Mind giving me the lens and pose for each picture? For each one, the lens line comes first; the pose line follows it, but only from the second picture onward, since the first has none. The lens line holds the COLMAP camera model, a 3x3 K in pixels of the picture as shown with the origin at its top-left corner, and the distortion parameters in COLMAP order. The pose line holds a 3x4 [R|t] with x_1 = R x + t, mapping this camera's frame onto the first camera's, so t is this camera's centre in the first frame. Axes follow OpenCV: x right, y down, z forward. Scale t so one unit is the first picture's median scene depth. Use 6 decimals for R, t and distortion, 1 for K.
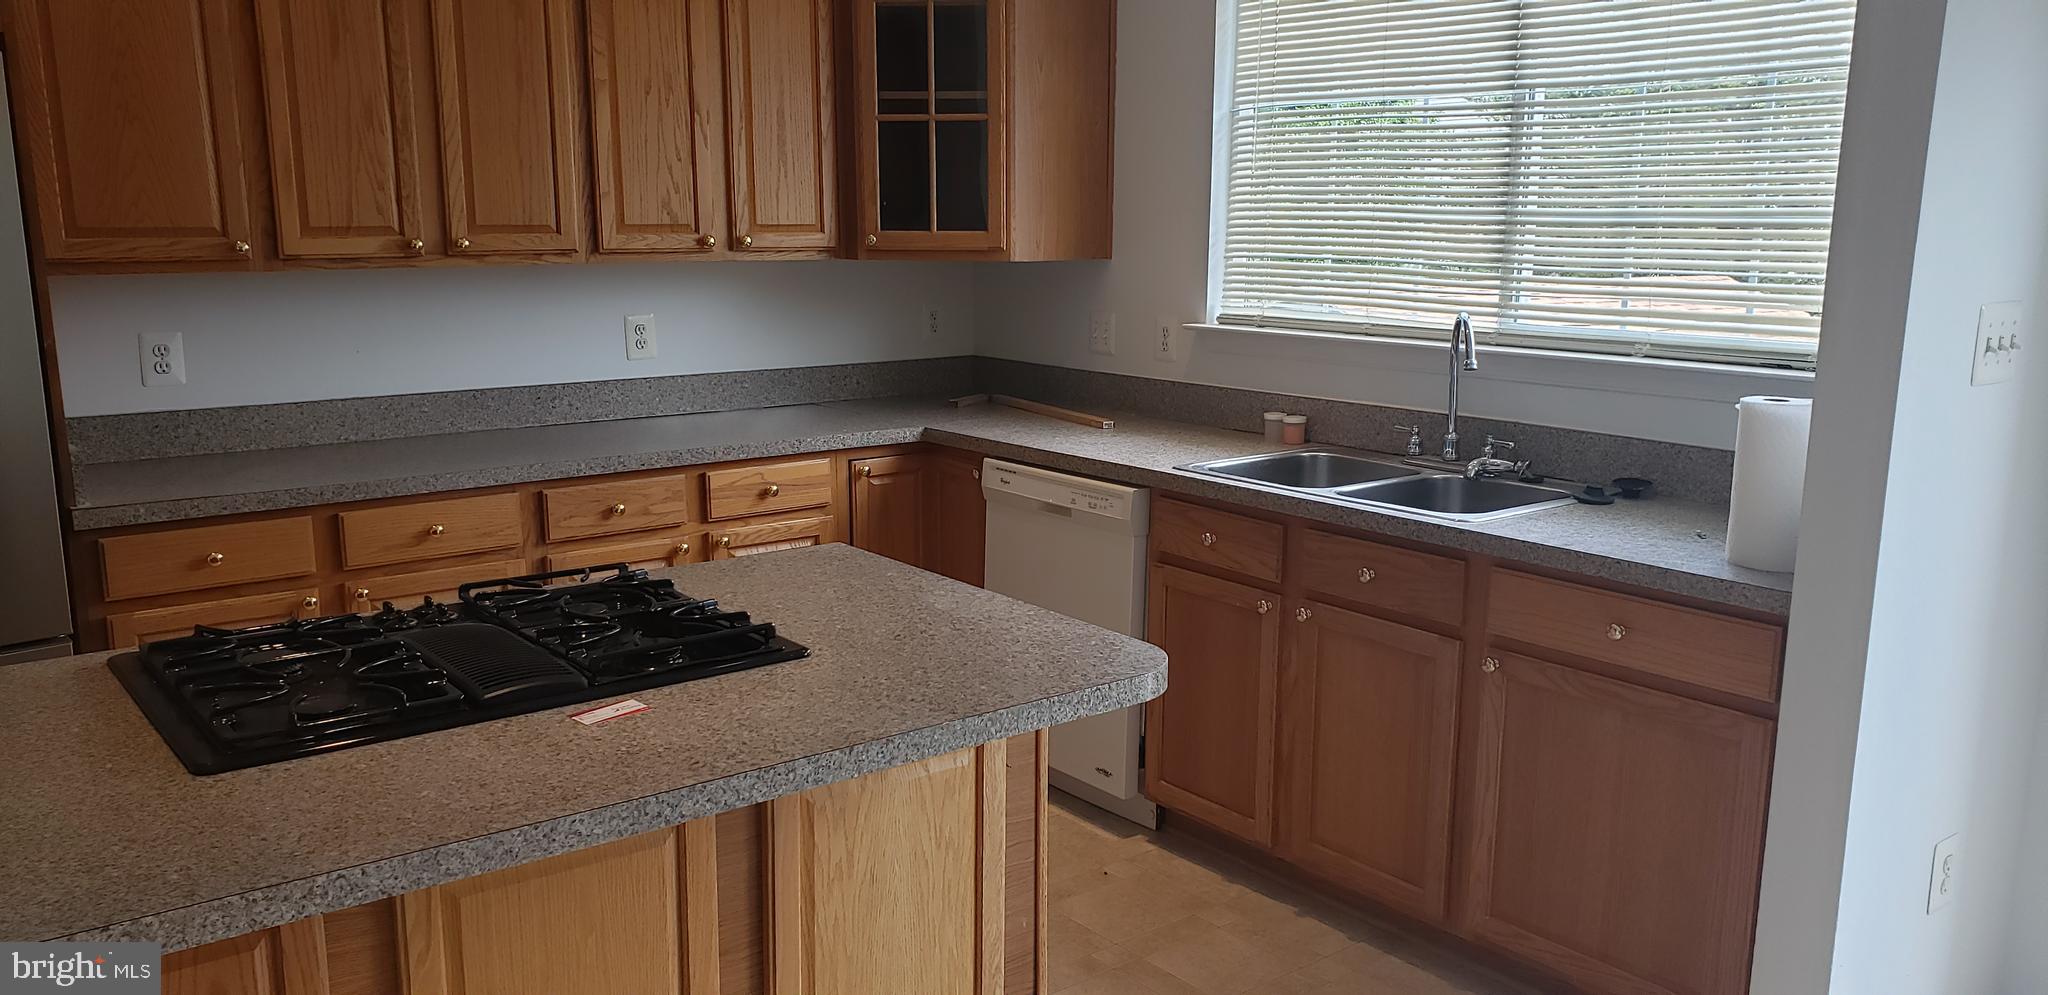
lens RADIAL K [[1594.2, 0, 1021.4], [0, 1594.2, 515.9], [0, 0, 1]] dist [0.050706, -0.060743]
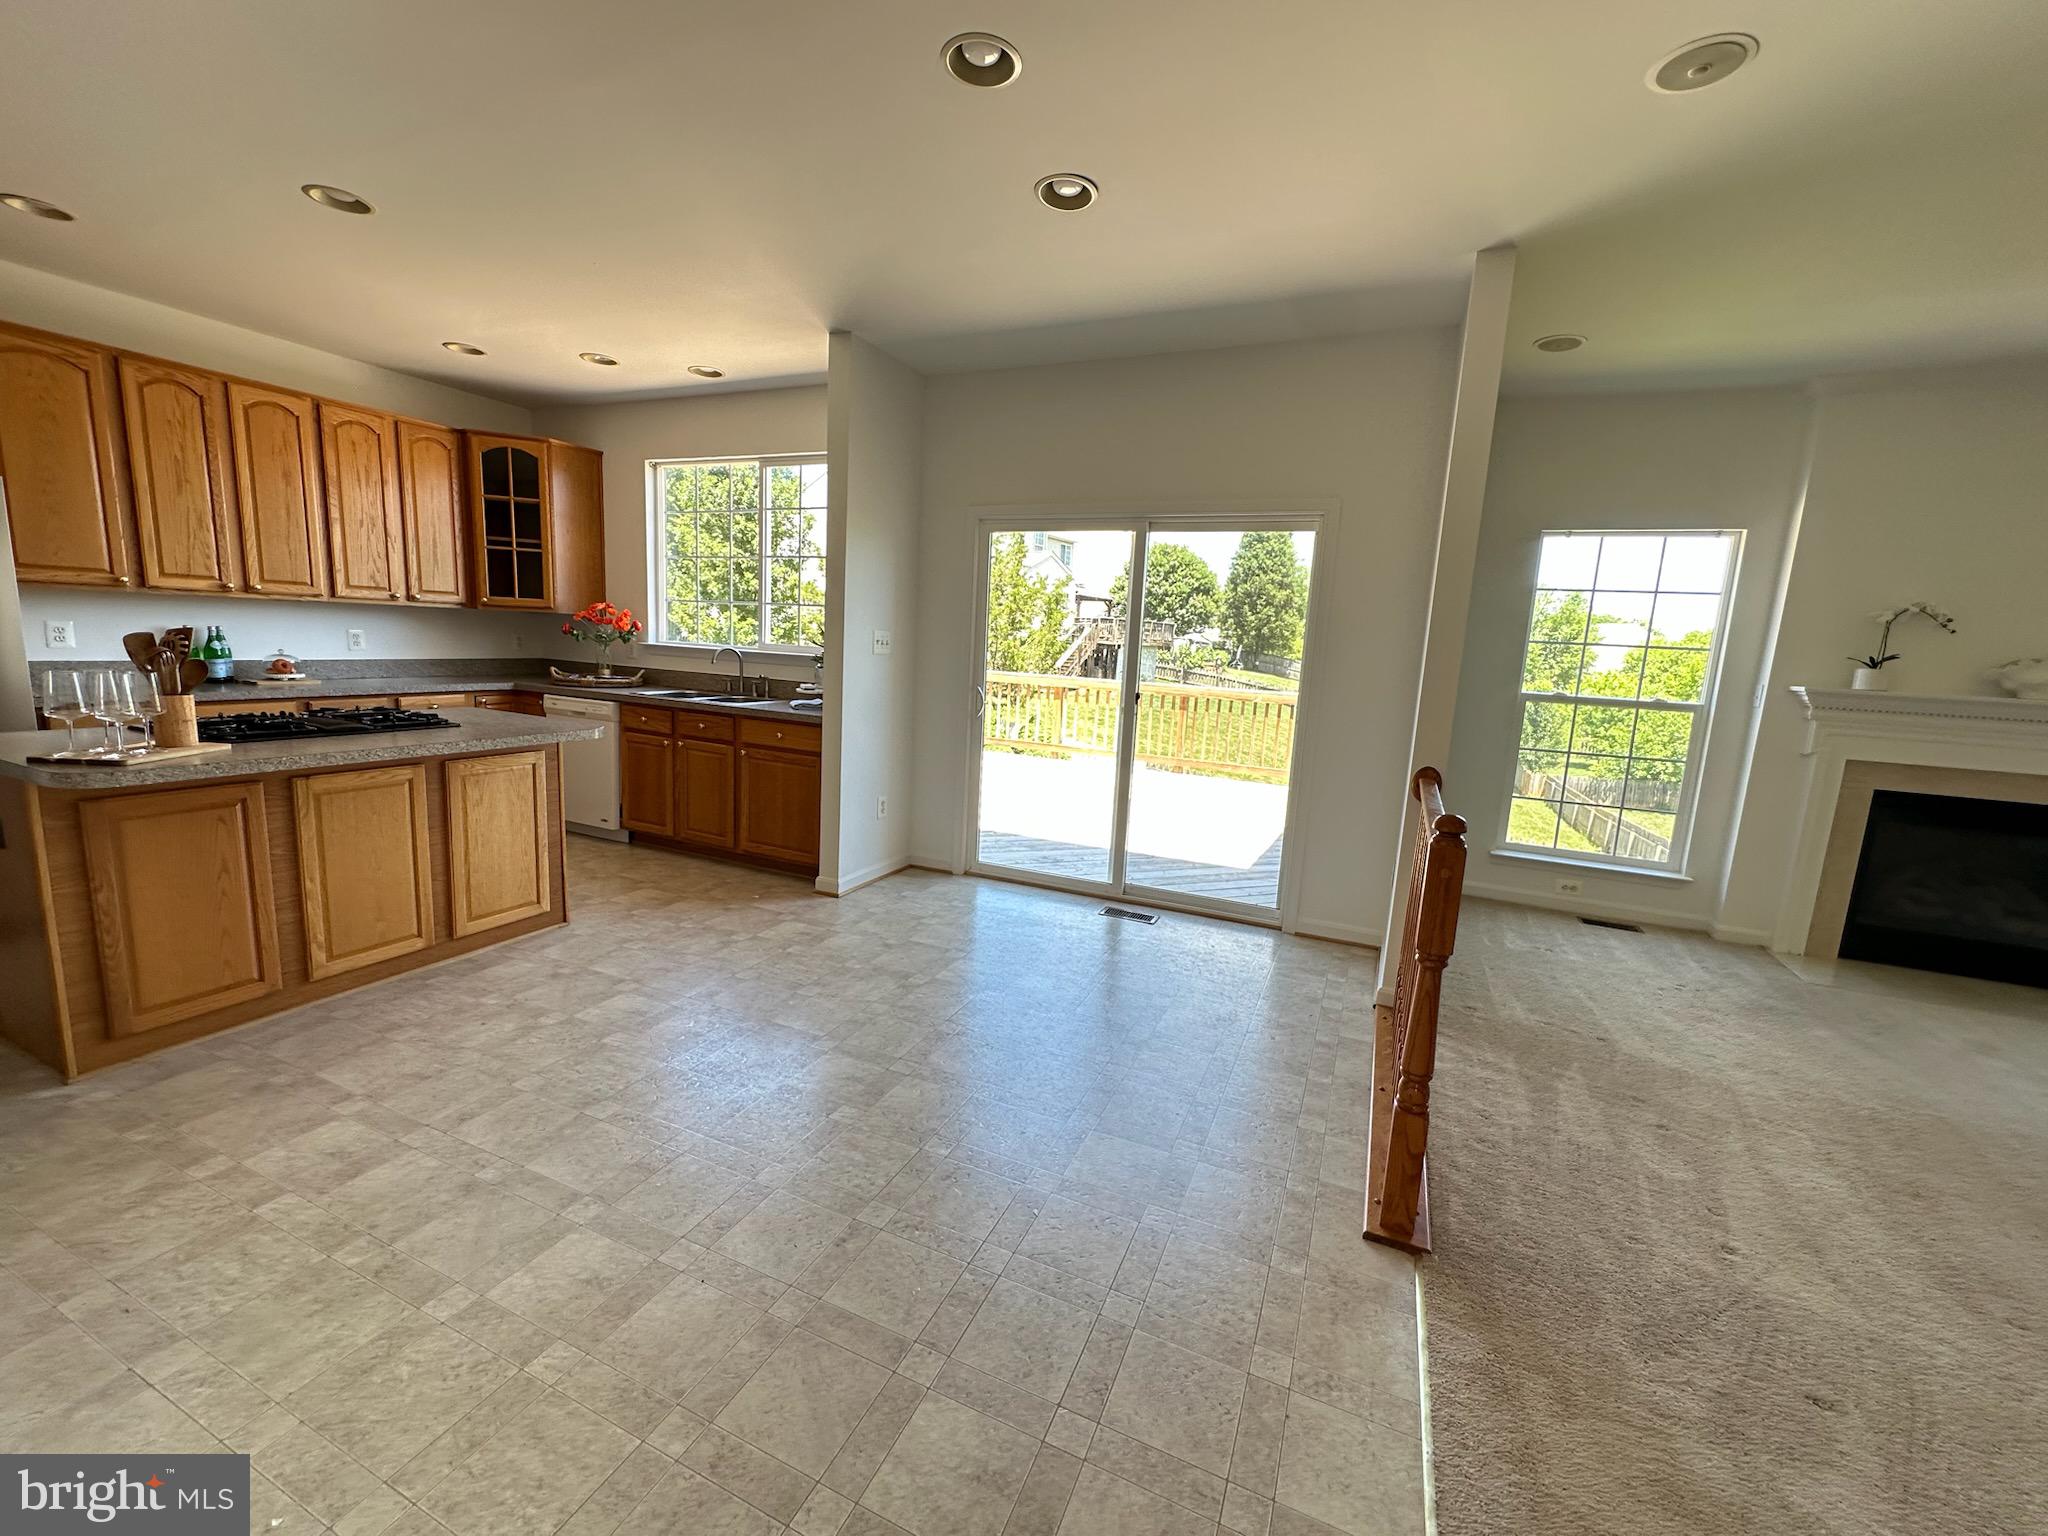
lens RADIAL K [[823.8, 0, 1024.0], [0, 823.8, 768.0], [0, 0, 1]] dist [-0.000247, 0.000762]
pose [[0.886392, -0.030719, 0.461915, 0.044778], [0.040577, 0.999111, -0.011420, 0.131008], [-0.461153, 0.028866, 0.886851, -0.458163]]
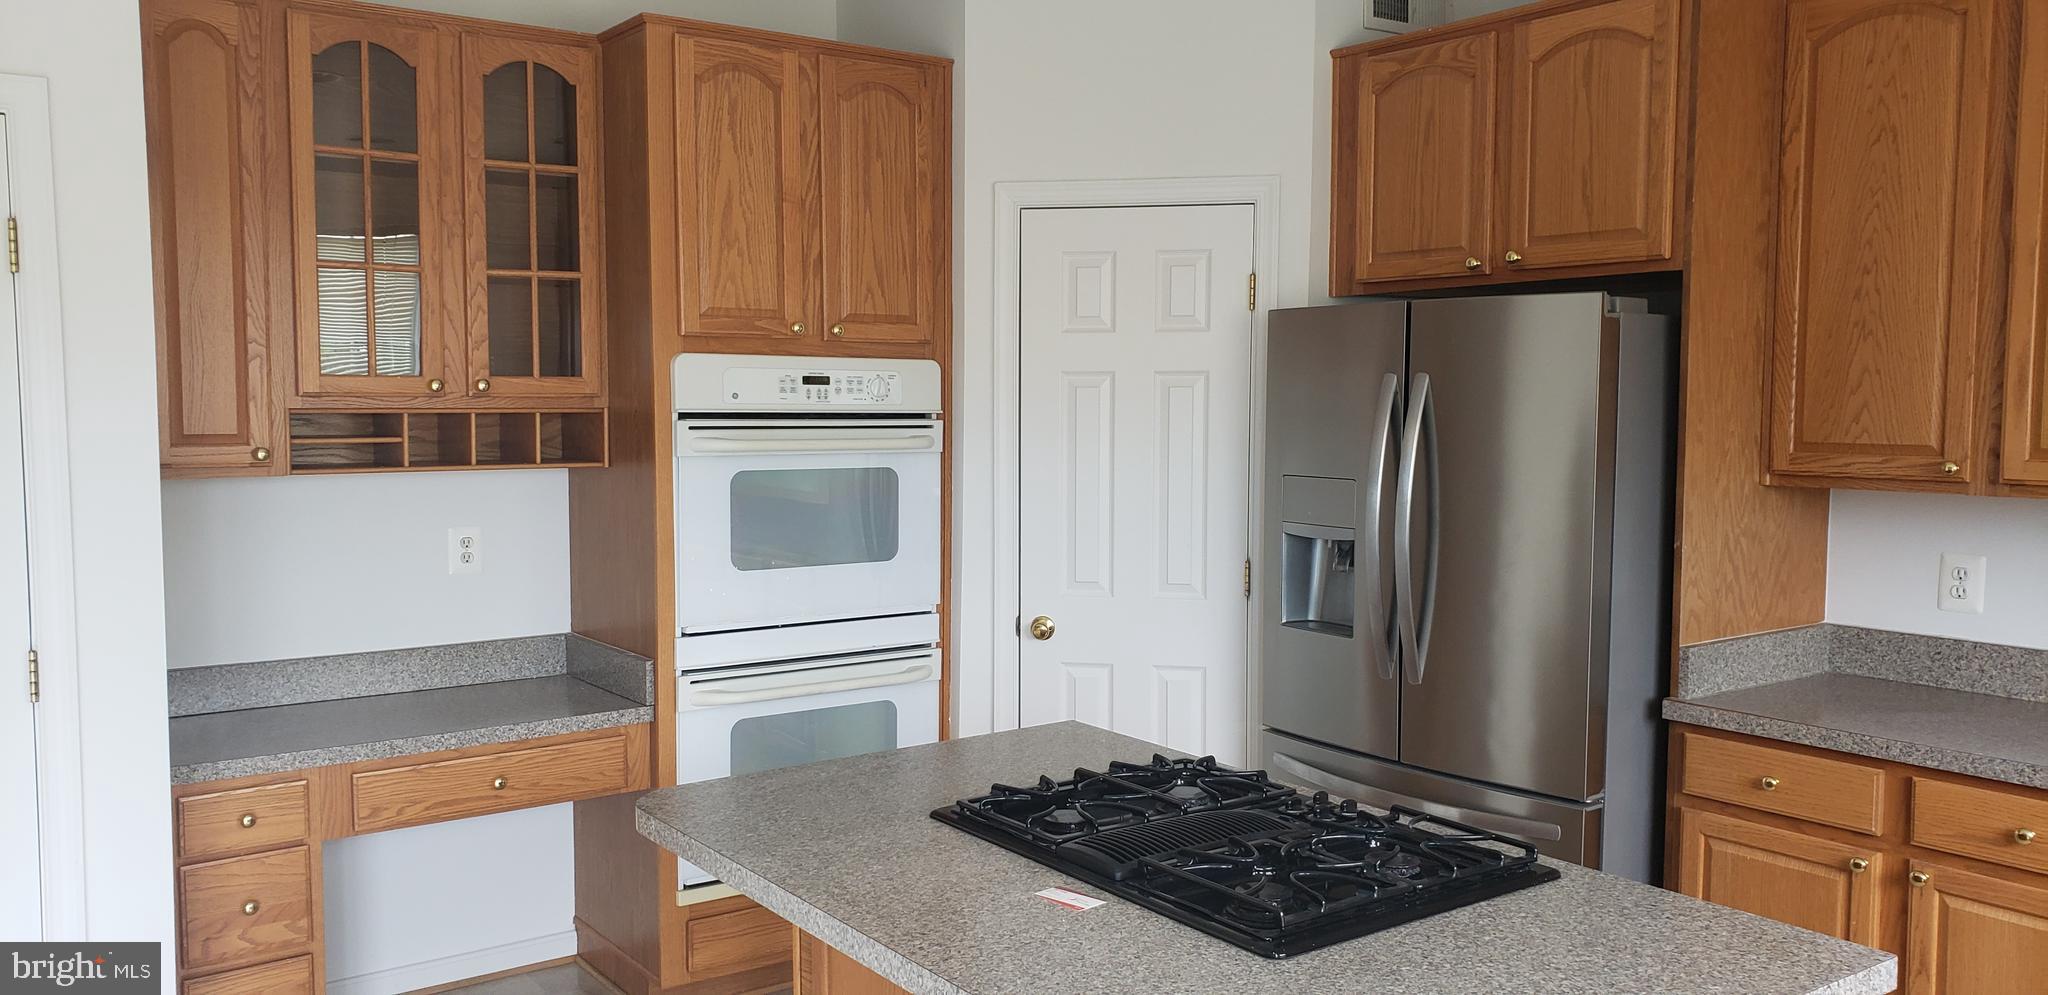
lens RADIAL K [[1594.2, 0, 1021.4], [0, 1594.2, 515.9], [0, 0, 1]] dist [0.050706, -0.060743]
pose [[-0.044713, 0.078197, -0.995935, 0.424830], [-0.192893, 0.977496, 0.085409, -0.114513], [0.980201, 0.195928, -0.028623, 0.506933]]
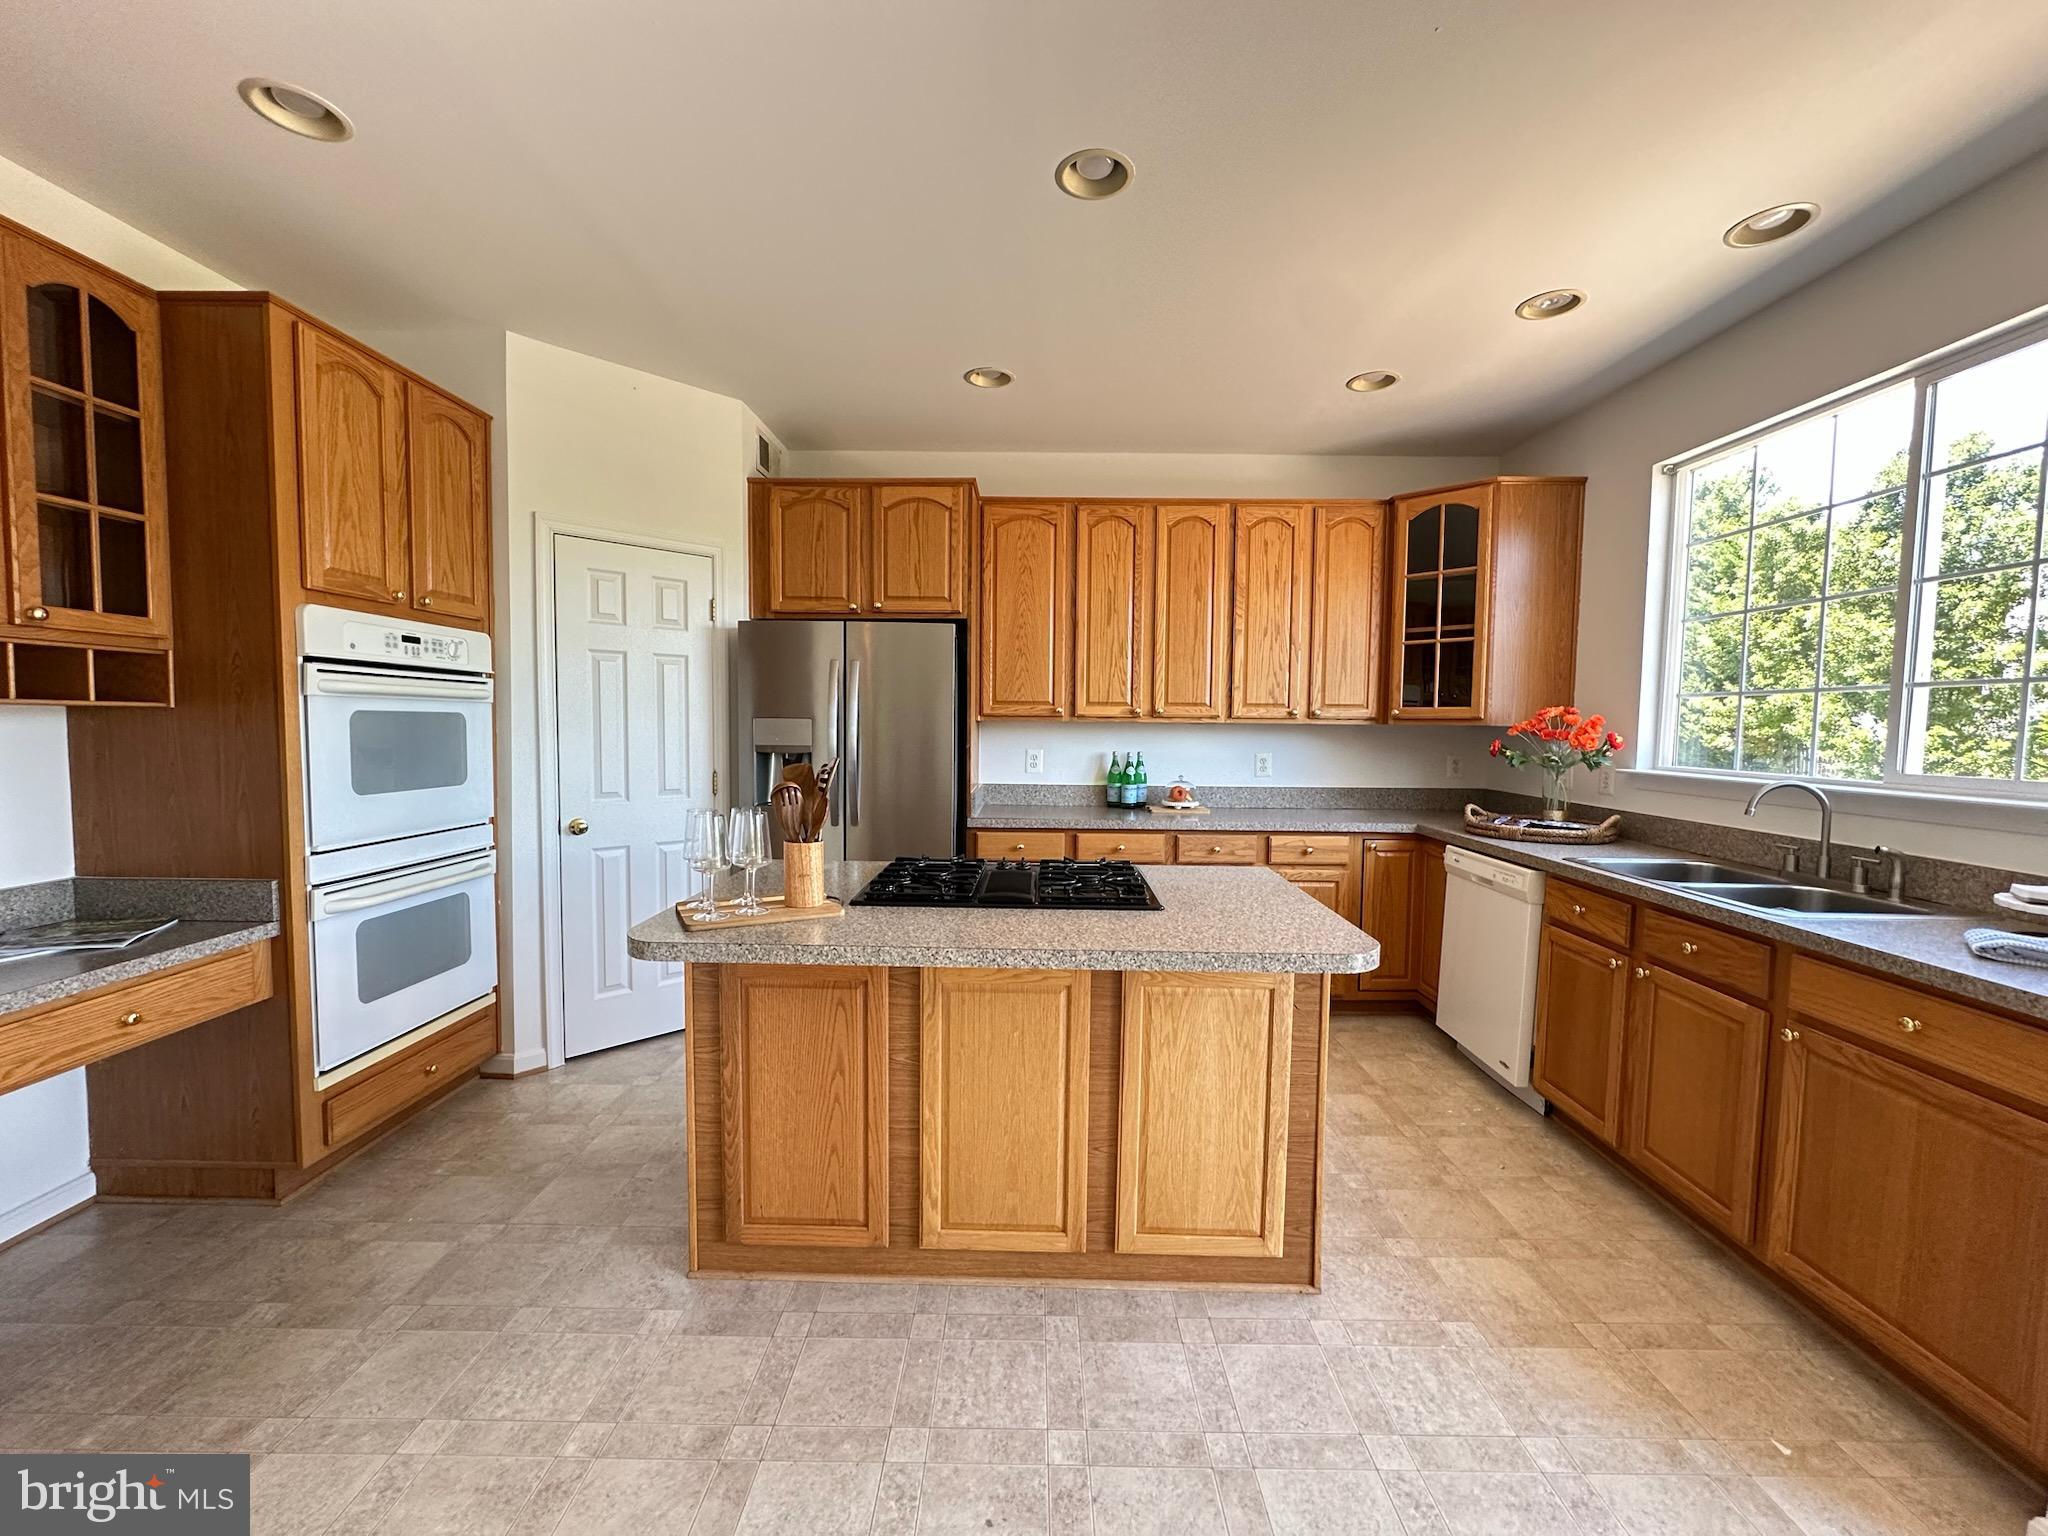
lens RADIAL K [[823.2, 0, 1025.9], [0, 823.2, 768.2], [0, 0, 1]] dist [-0.003004, 0.000546]
pose [[0.777177, 0.043543, -0.627774, 0.185678], [-0.131165, 0.986901, -0.093928, 0.022834], [0.615460, 0.155341, 0.772708, 0.110046]]
